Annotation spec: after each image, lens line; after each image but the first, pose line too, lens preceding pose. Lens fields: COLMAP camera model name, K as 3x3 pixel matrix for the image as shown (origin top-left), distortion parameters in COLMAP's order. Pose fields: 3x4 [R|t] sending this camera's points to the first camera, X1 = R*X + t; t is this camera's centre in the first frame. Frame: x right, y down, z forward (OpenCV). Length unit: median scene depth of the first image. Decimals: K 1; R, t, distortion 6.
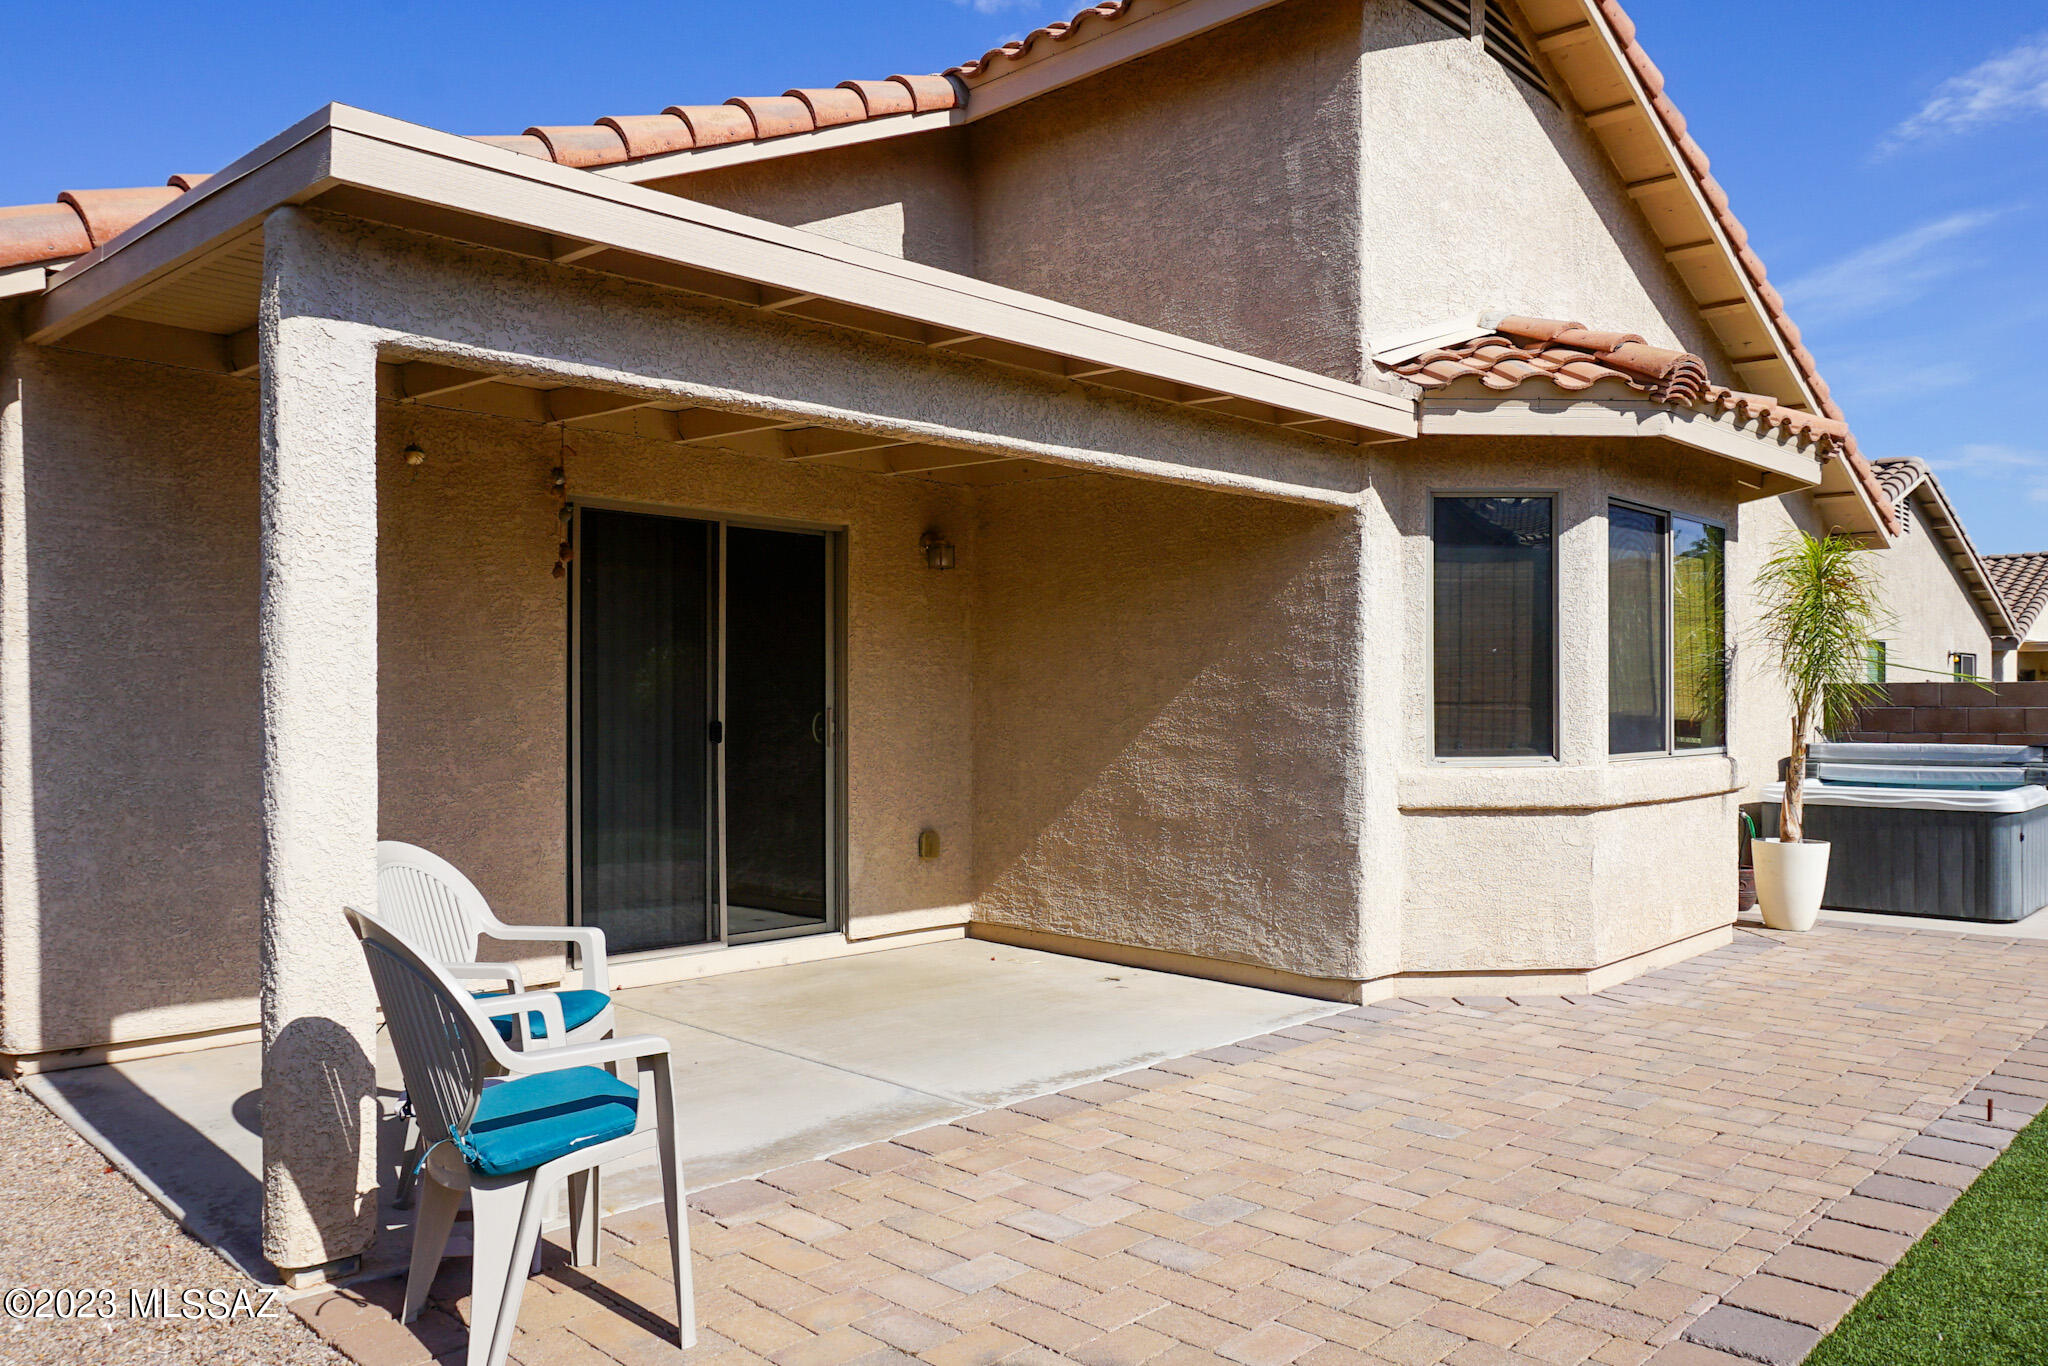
lens RADIAL K [[1516.0, 0, 1025.7], [0, 1516.0, 684.7], [0, 0, 1]] dist [-0.041908, 0.003643]
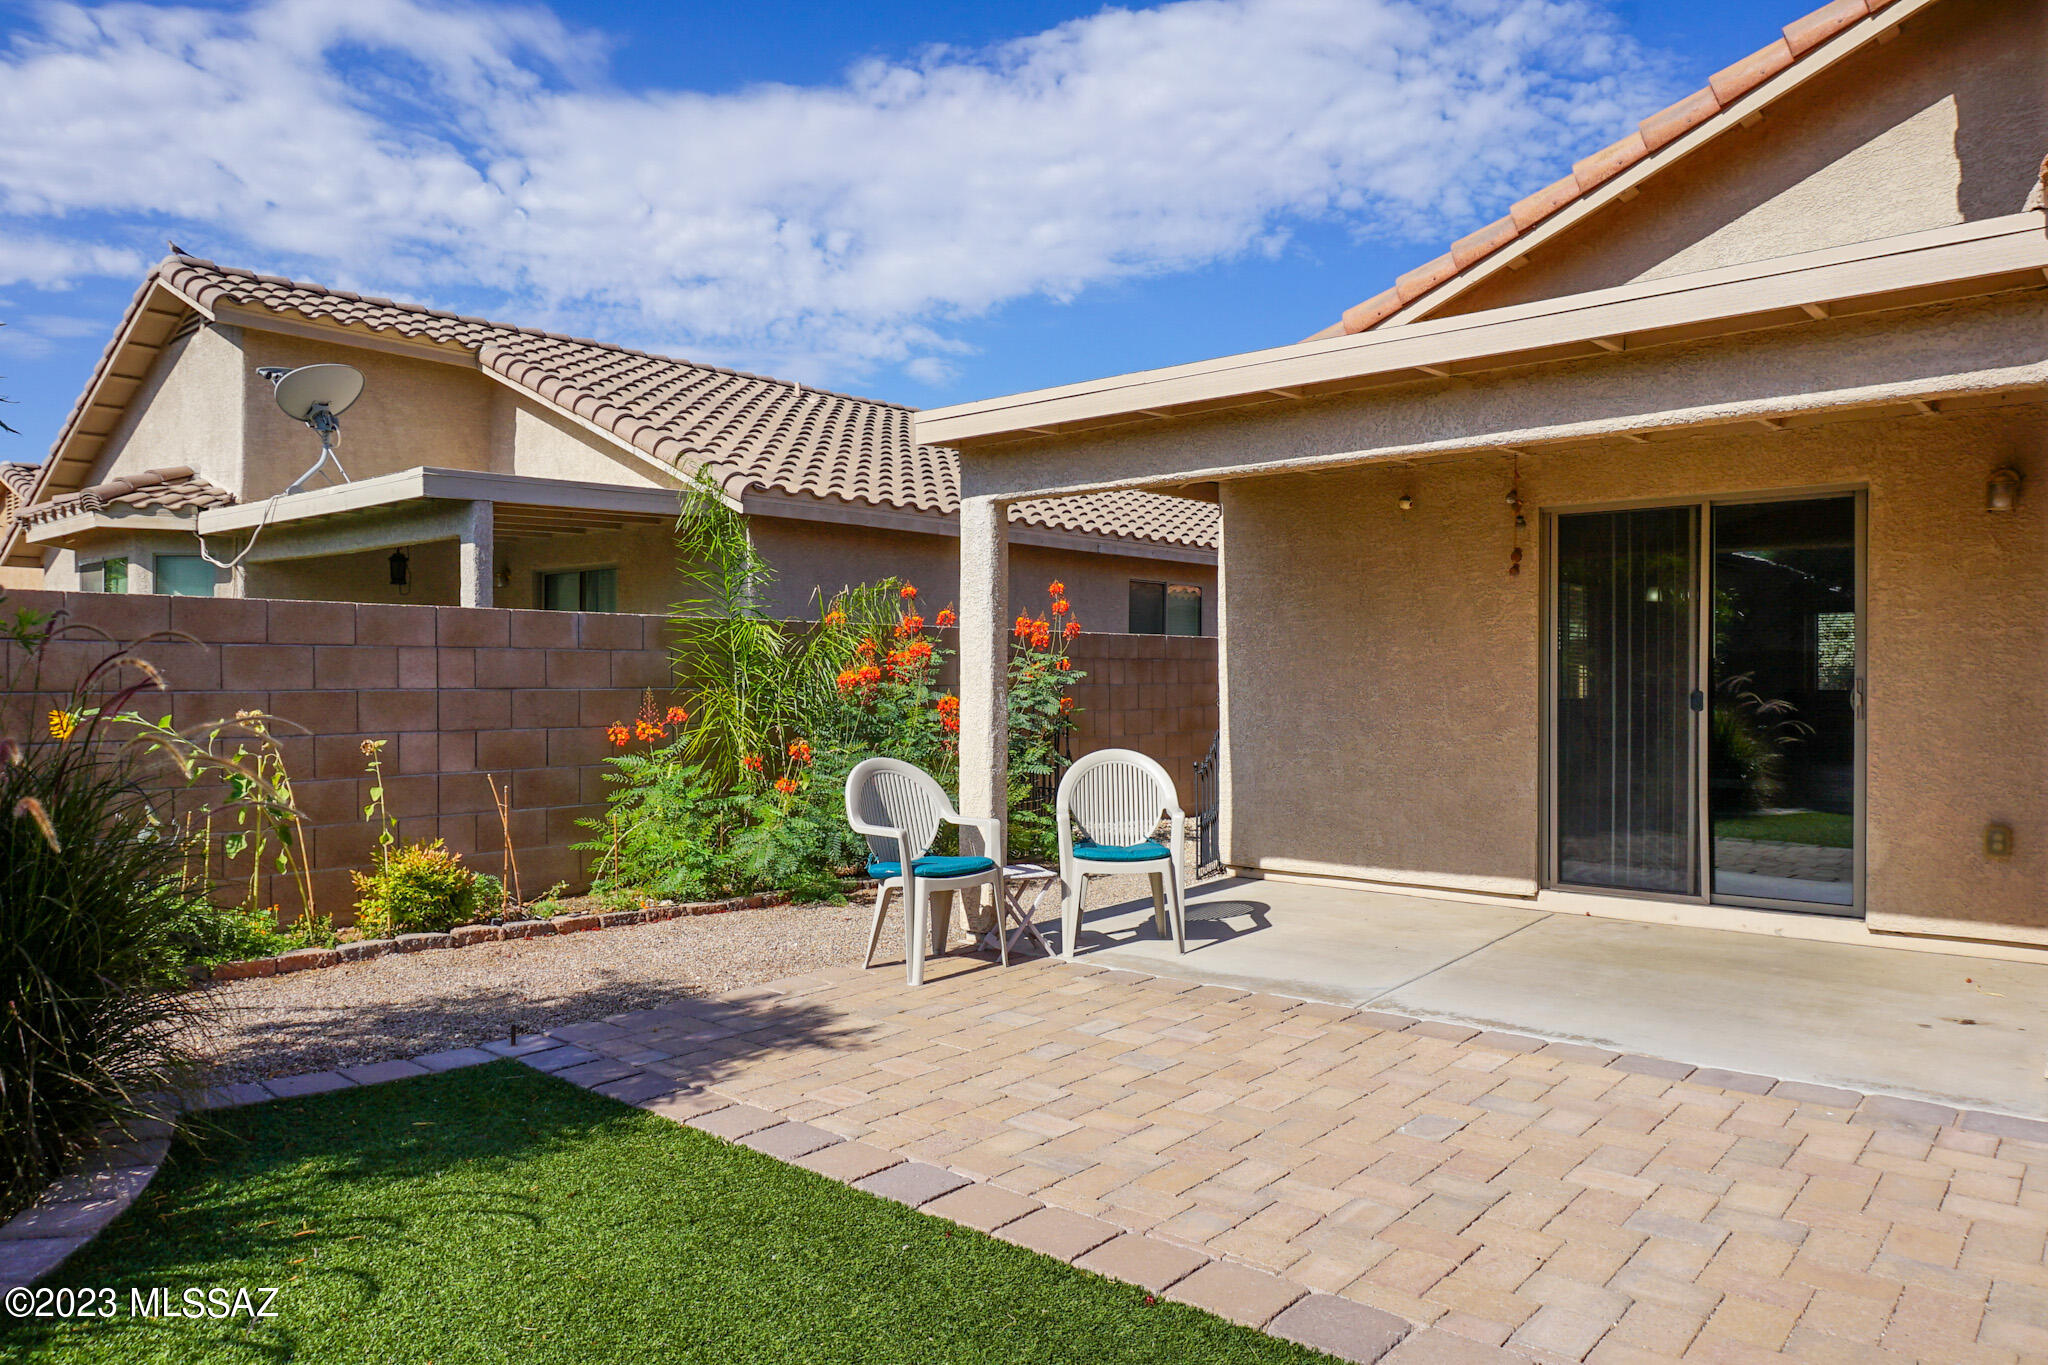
lens RADIAL K [[1380.3, 0, 1025.9], [0, 1380.3, 676.2], [0, 0, 1]] dist [-0.021287, 0.001049]
pose [[0.045633, -0.002350, -0.998956, 0.964923], [0.013916, 0.999902, -0.001717, 0.011395], [0.998861, -0.013823, 0.045661, 0.621166]]
